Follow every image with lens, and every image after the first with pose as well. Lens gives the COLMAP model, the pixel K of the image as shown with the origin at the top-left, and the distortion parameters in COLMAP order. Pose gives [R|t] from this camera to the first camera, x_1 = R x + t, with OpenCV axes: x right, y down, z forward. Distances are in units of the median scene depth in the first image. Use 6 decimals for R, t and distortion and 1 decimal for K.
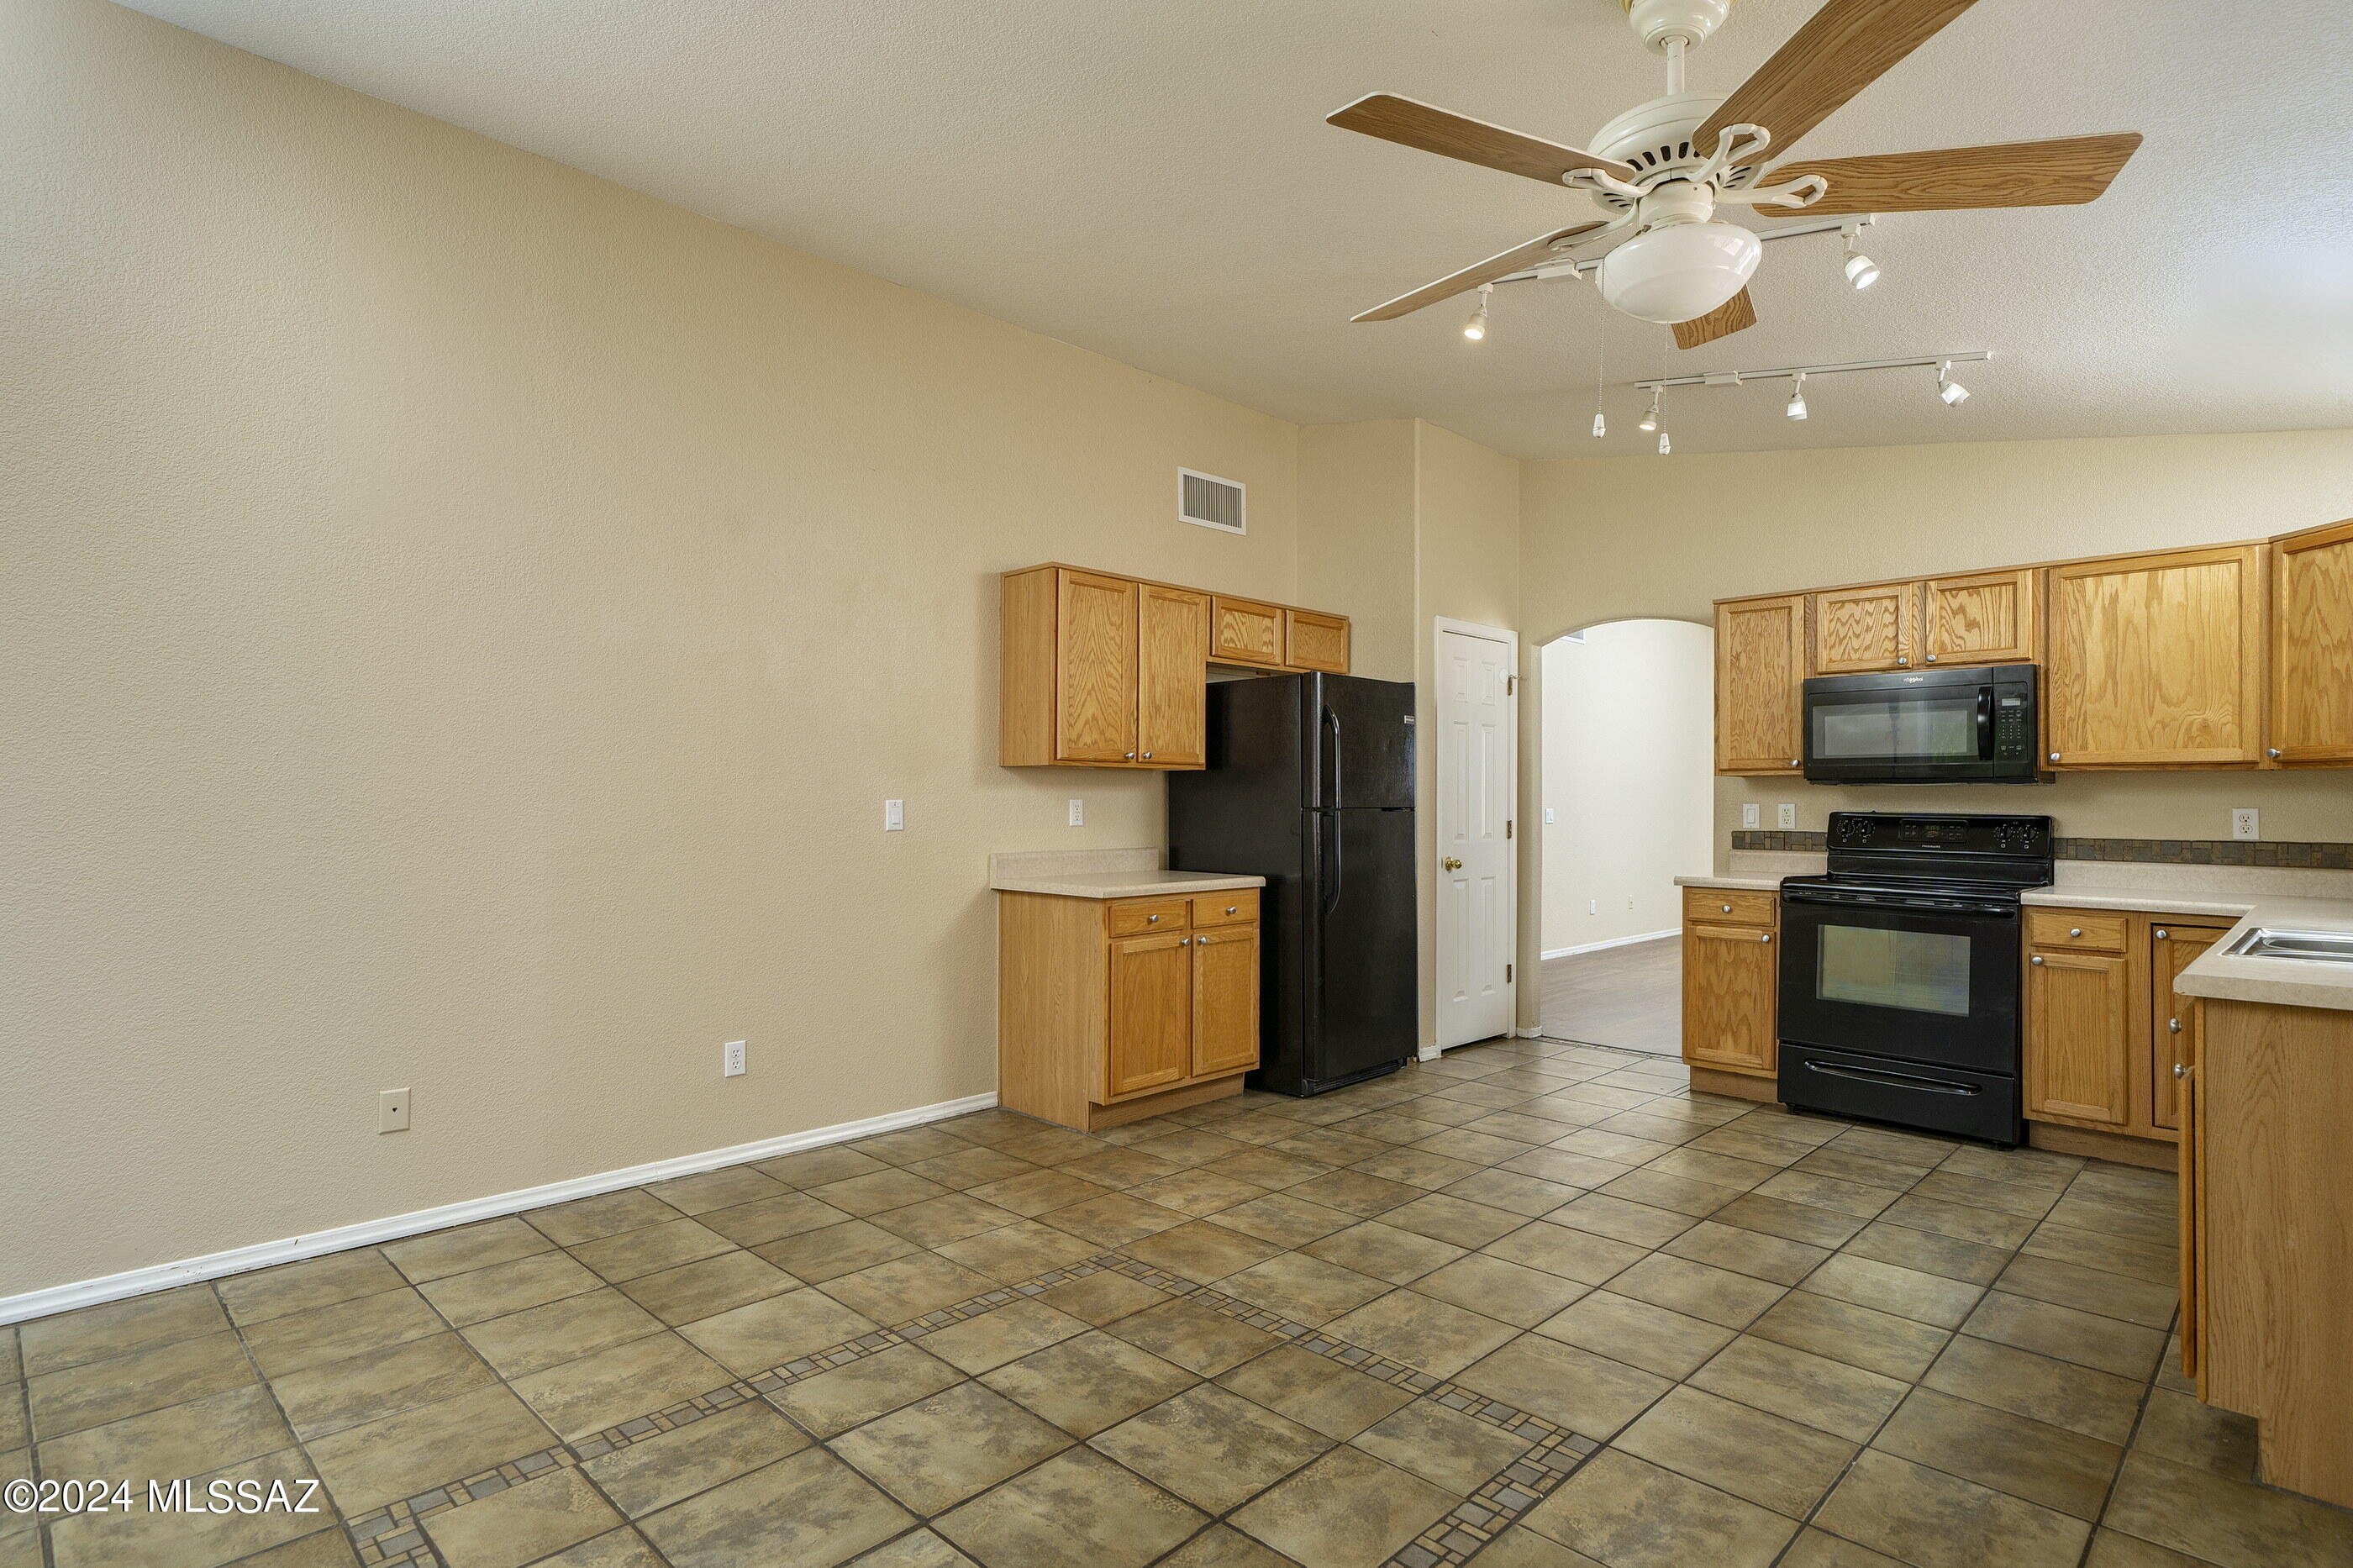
lens RADIAL K [[1094.1, 0, 1014.3], [0, 1094.1, 794.3], [0, 0, 1]] dist [0.002349, 0.000157]
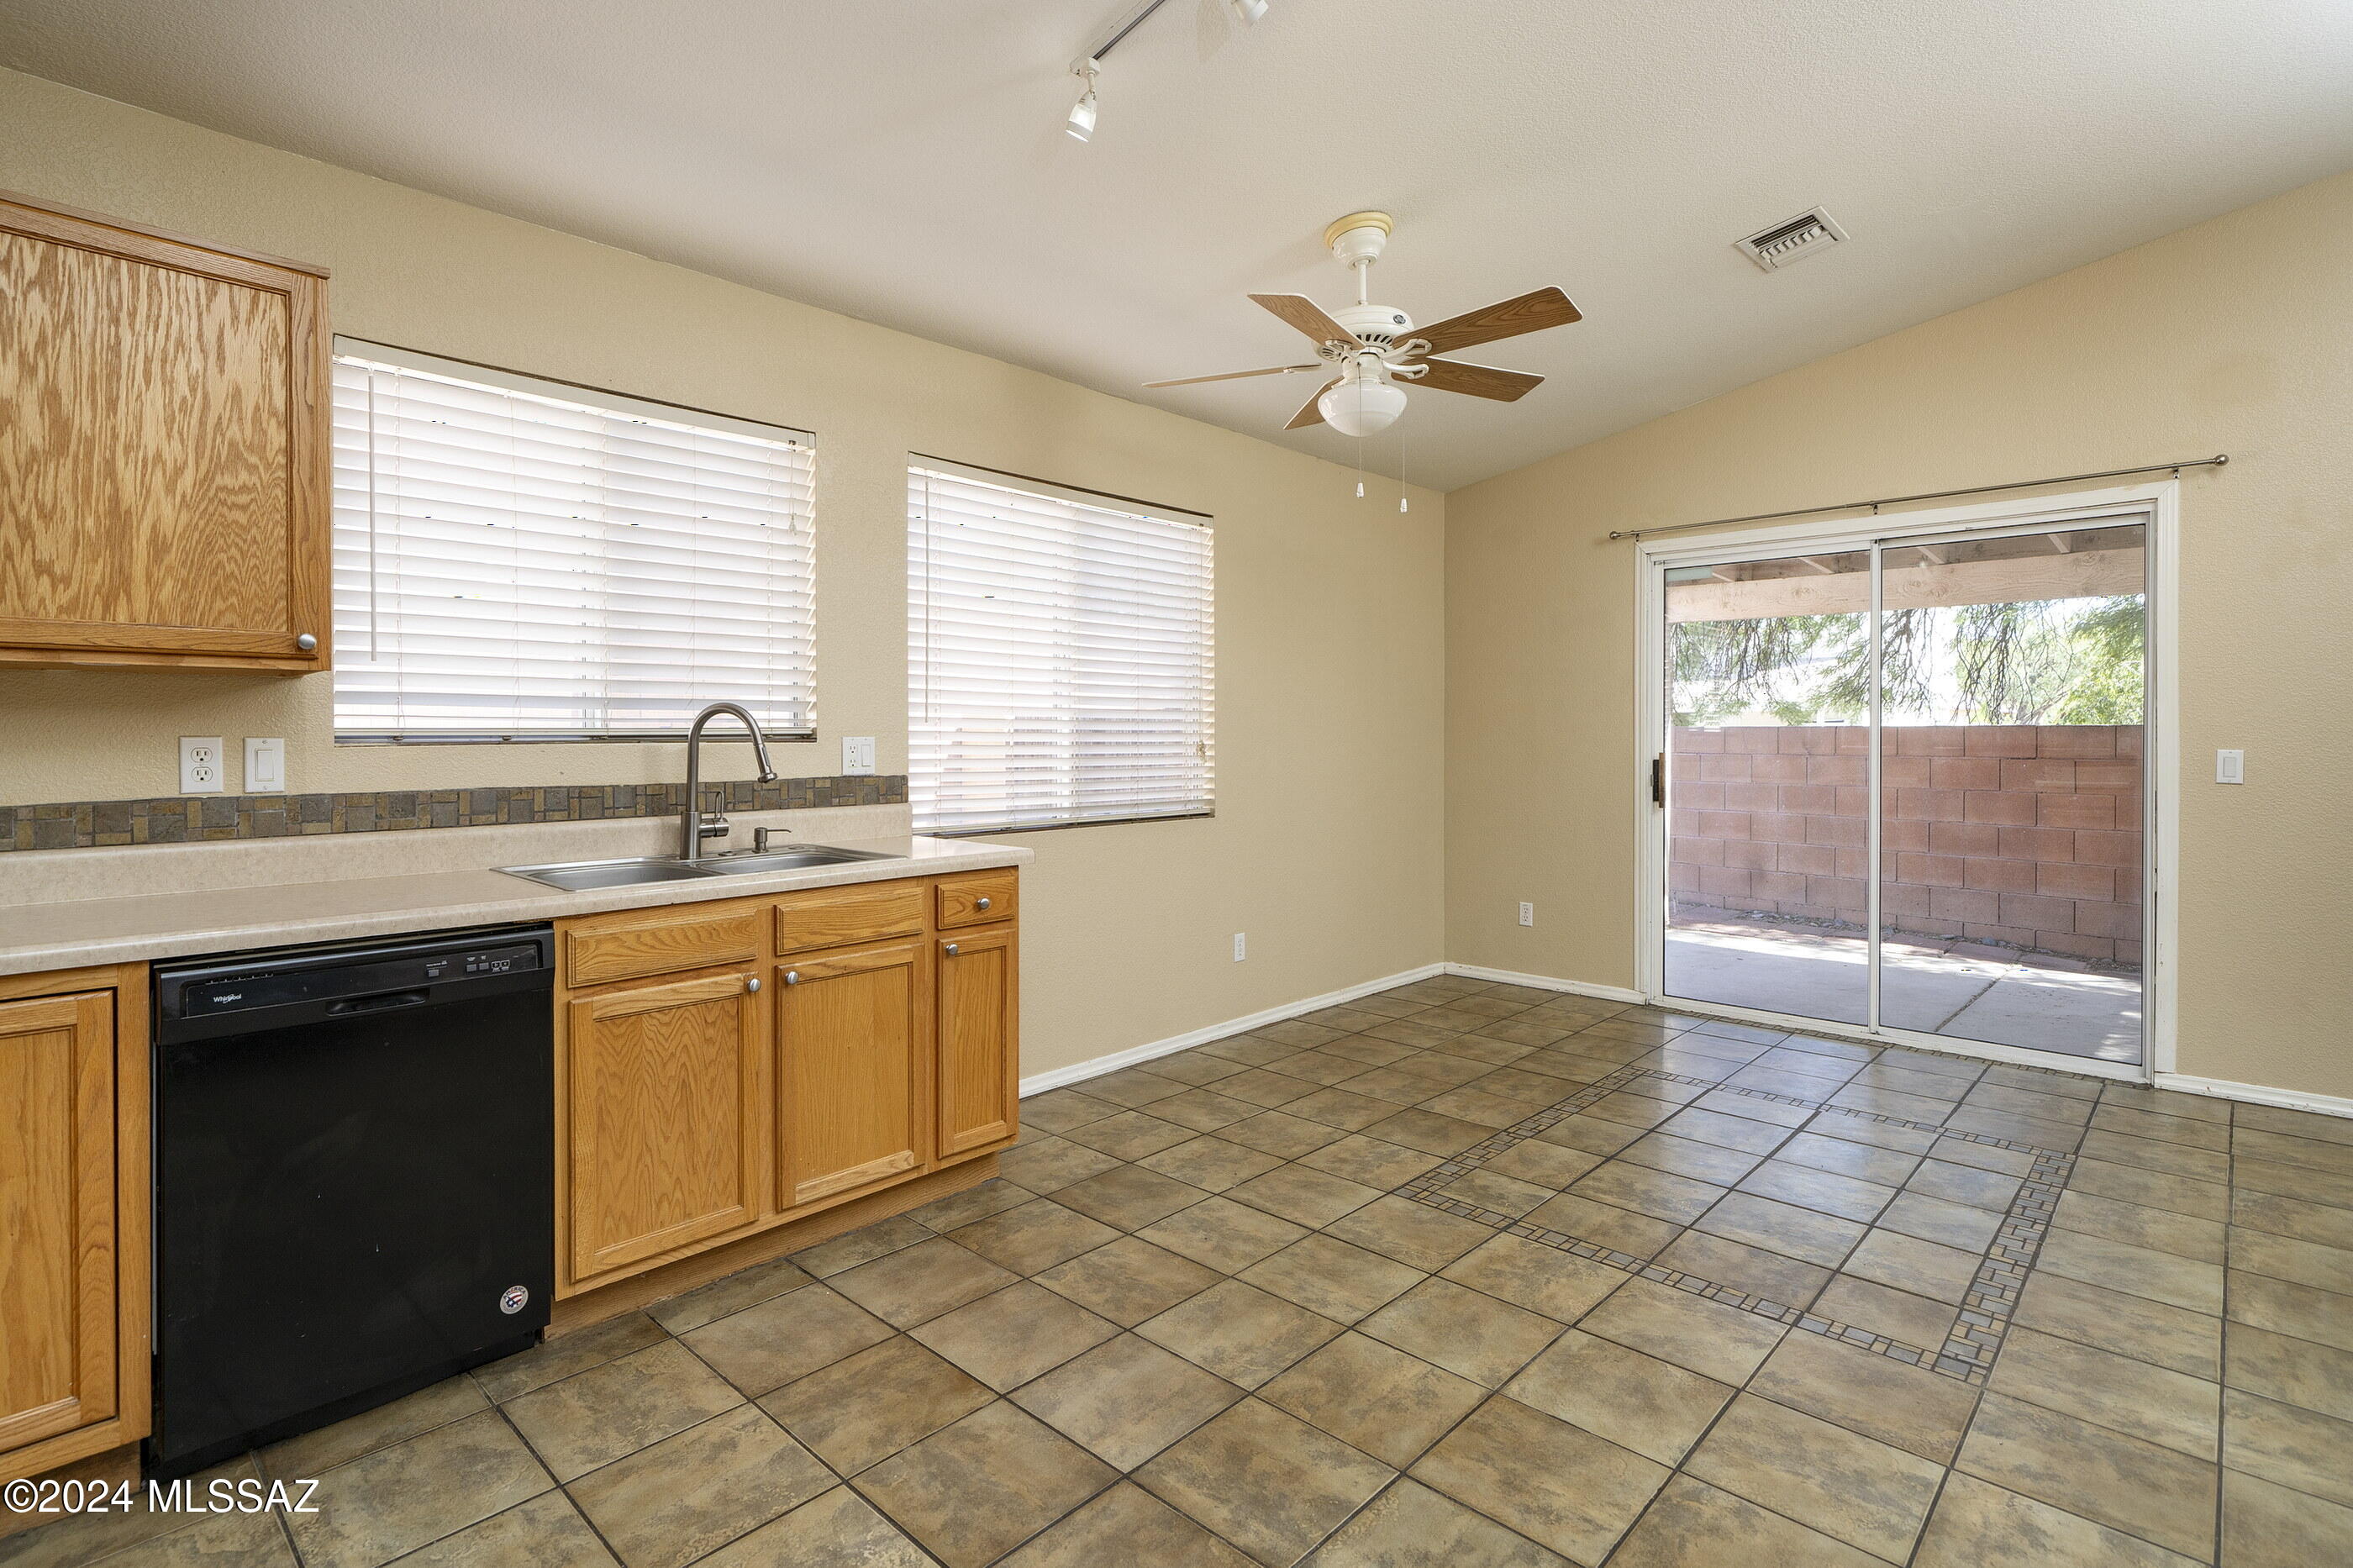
lens RADIAL K [[1216.7, 0, 1239.9], [0, 1216.7, 747.9], [0, 0, 1]] dist [-0.001579, 0.000368]
pose [[-0.970040, -0.003097, -0.242925, 0.720432], [-0.004044, 0.999986, 0.003400, 0.011844], [0.242911, 0.004280, -0.970039, 1.606392]]
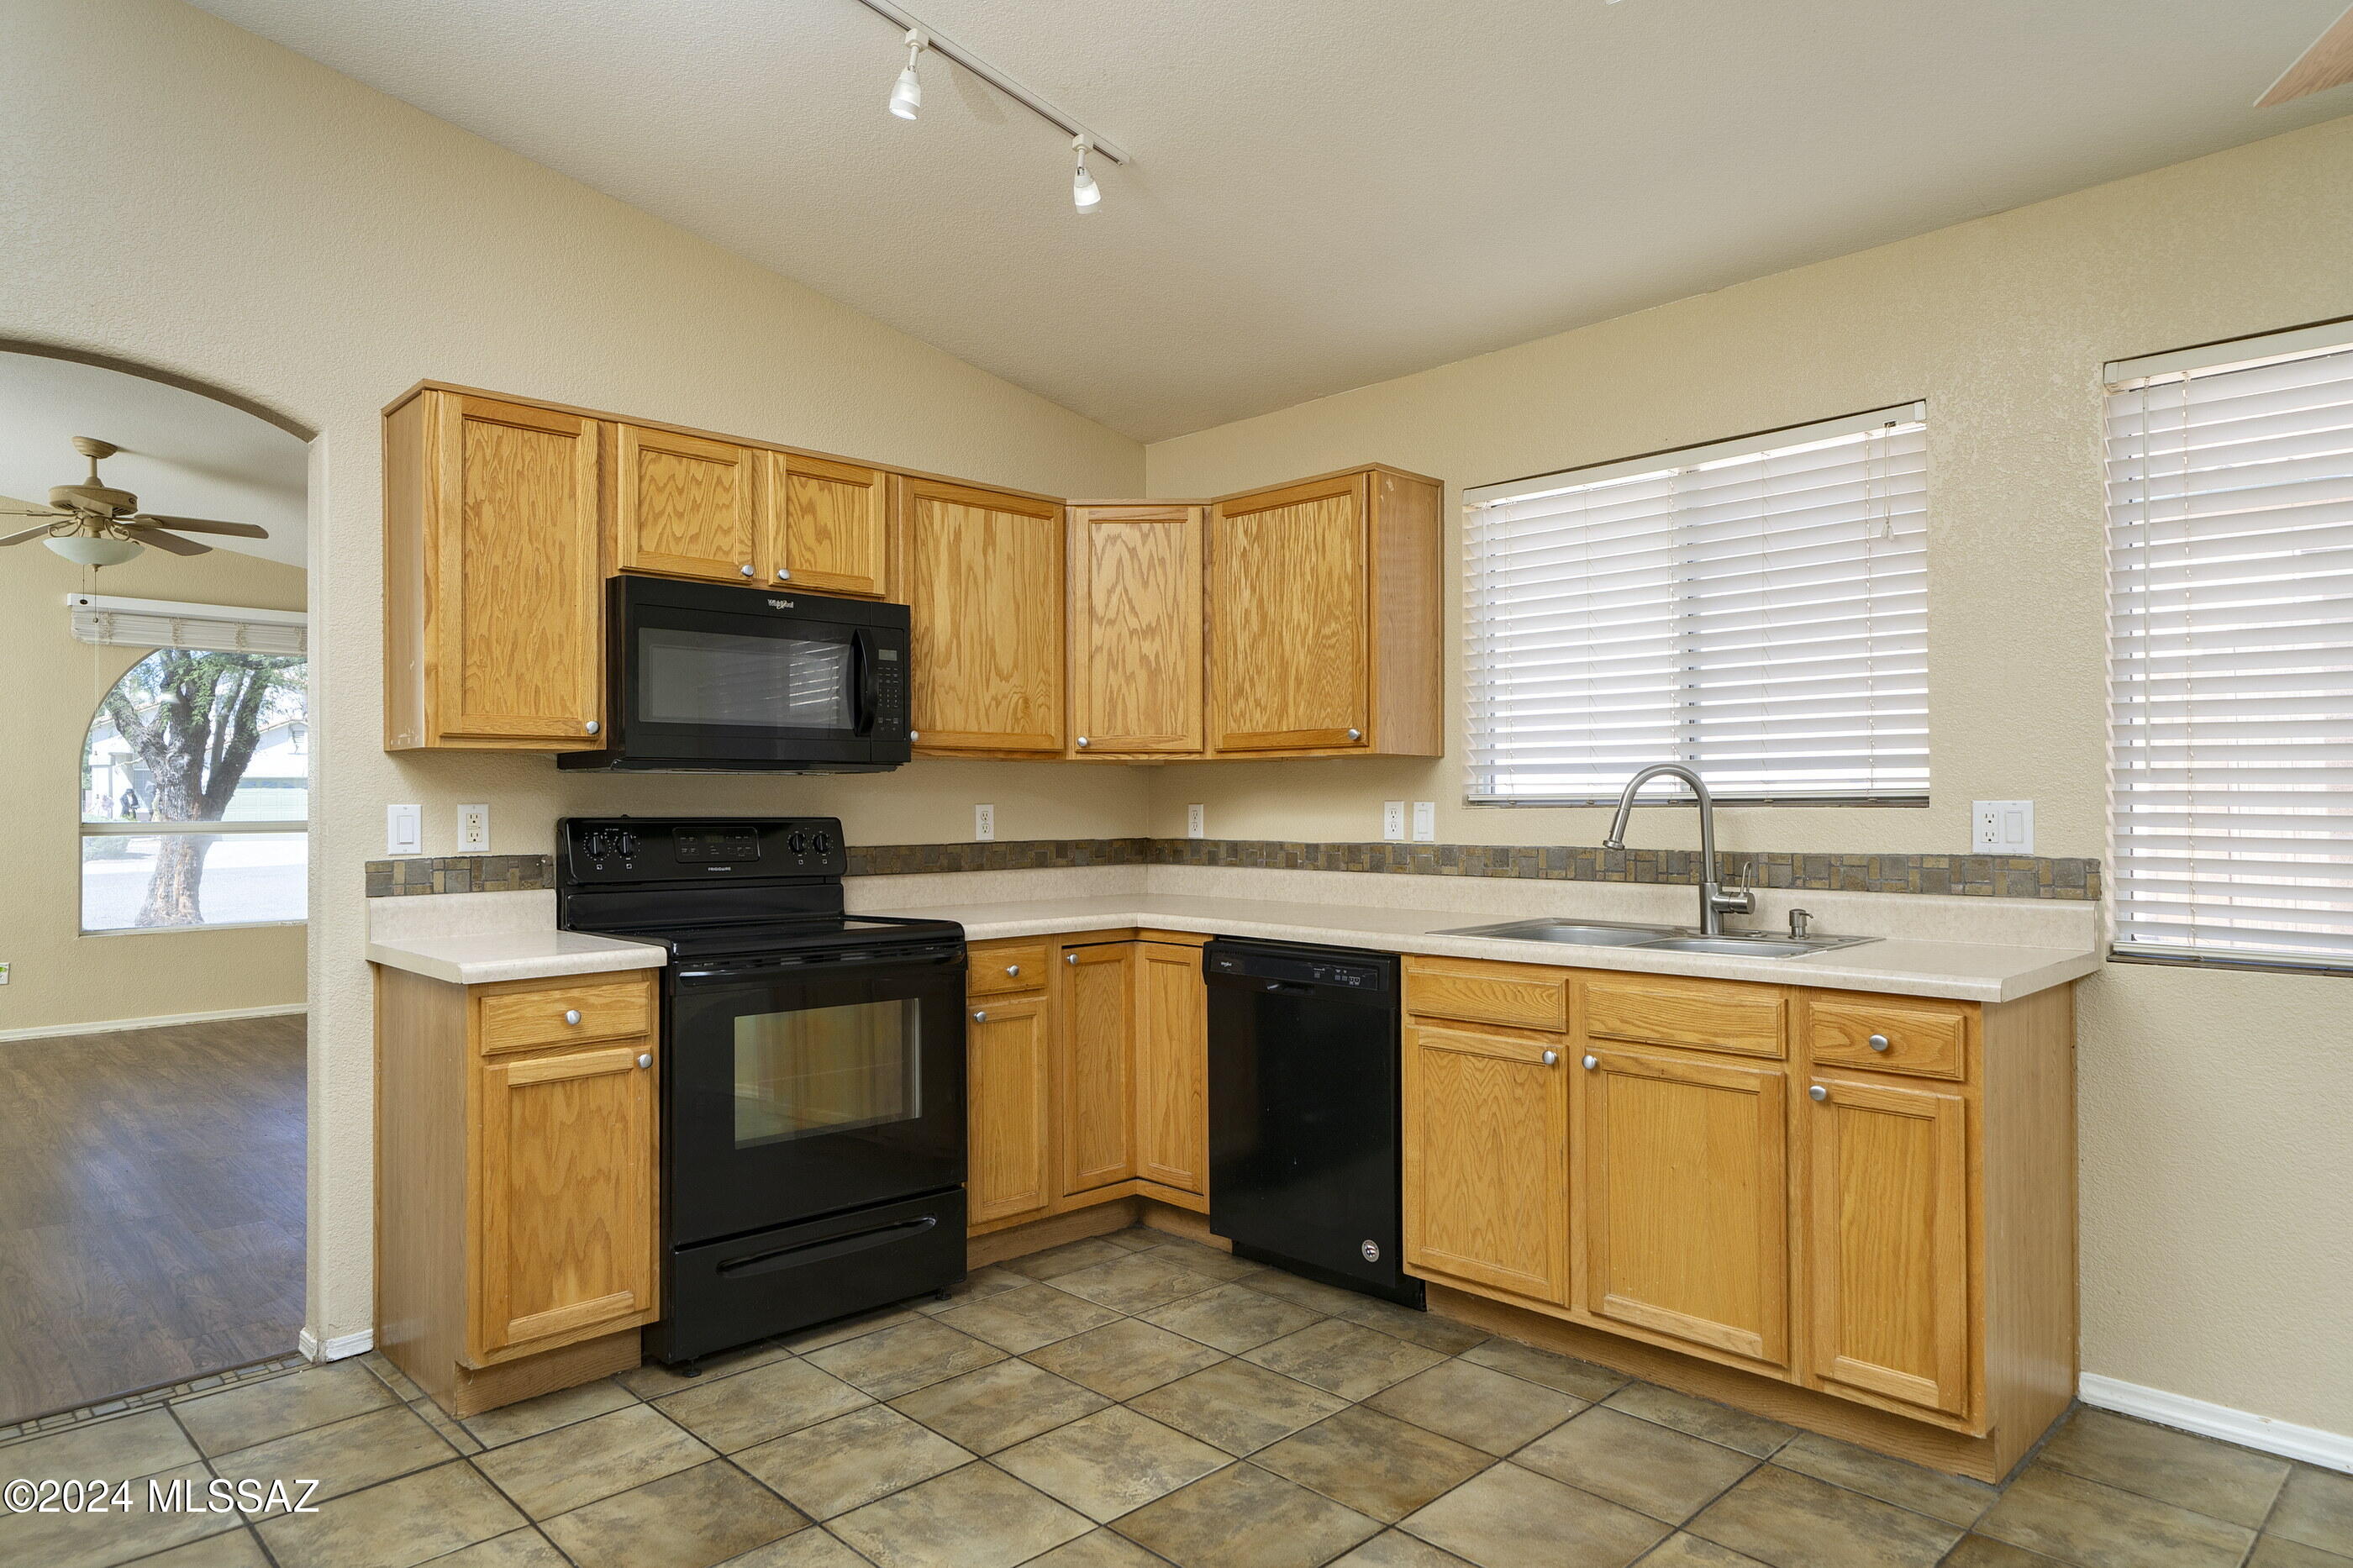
lens RADIAL K [[1470.1, 0, 1174.3], [0, 1470.1, 789.5], [0, 0, 1]] dist [-0.002631, 0.004475]
pose [[-0.117060, 0.001110, 0.993124, -0.053970], [-0.002895, 0.999995, -0.001459, 0.002996], [-0.993121, -0.003045, -0.117056, 1.111109]]
